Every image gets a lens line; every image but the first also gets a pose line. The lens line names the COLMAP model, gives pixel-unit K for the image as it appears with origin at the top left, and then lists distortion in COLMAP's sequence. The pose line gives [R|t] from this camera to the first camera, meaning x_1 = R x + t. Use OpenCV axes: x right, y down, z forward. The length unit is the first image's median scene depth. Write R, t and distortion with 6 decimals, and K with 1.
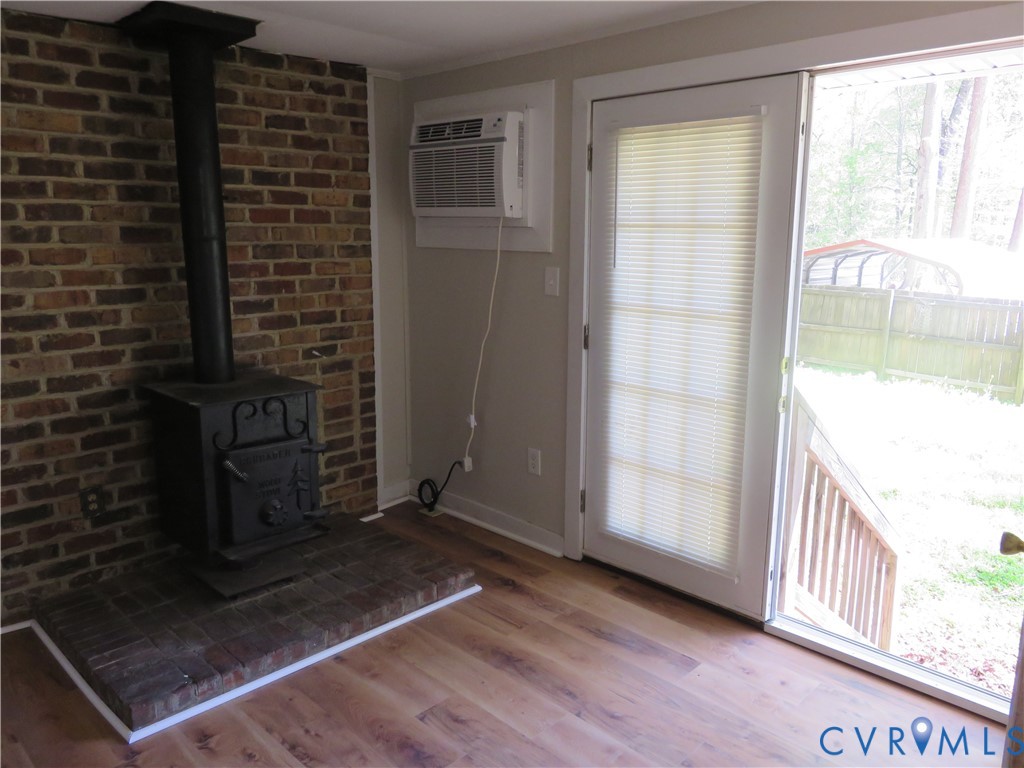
lens RADIAL K [[782.1, 0, 517.6], [0, 782.1, 383.2], [0, 0, 1]] dist [0.002095, -0.003085]
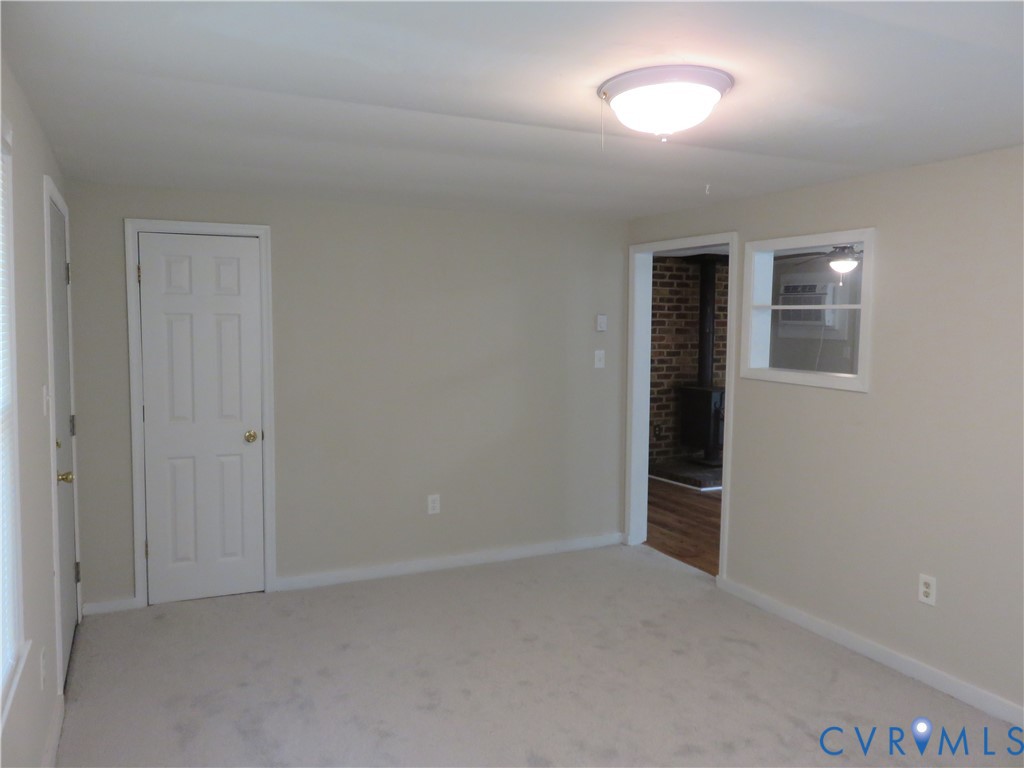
lens RADIAL K [[782.1, 0, 517.6], [0, 782.1, 383.2], [0, 0, 1]] dist [0.002095, -0.003085]
pose [[0.947282, 0.031694, -0.318829, -0.143320], [-0.069052, 0.991906, -0.106558, 0.288047], [0.312871, 0.122956, 0.941803, -1.552861]]
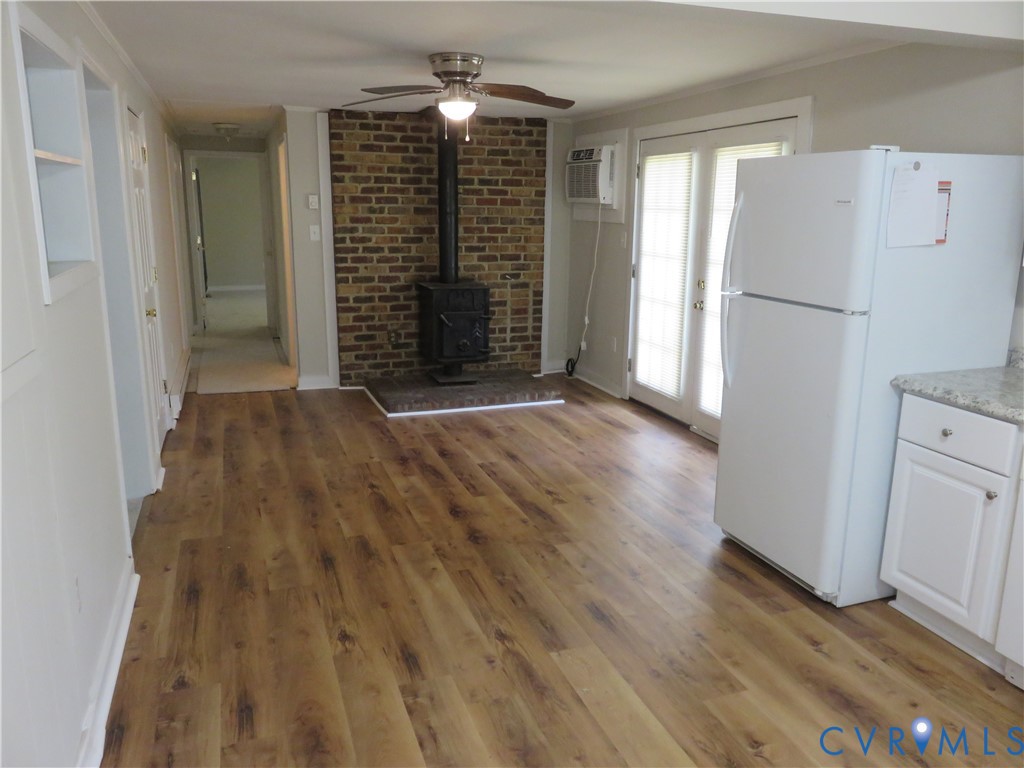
lens RADIAL K [[782.1, 0, 517.6], [0, 782.1, 383.2], [0, 0, 1]] dist [0.002095, -0.003085]
pose [[0.906260, 0.101302, -0.410402, 0.610497], [-0.091373, 0.994853, 0.043792, 0.143734], [0.412726, -0.002188, 0.910853, -0.749293]]
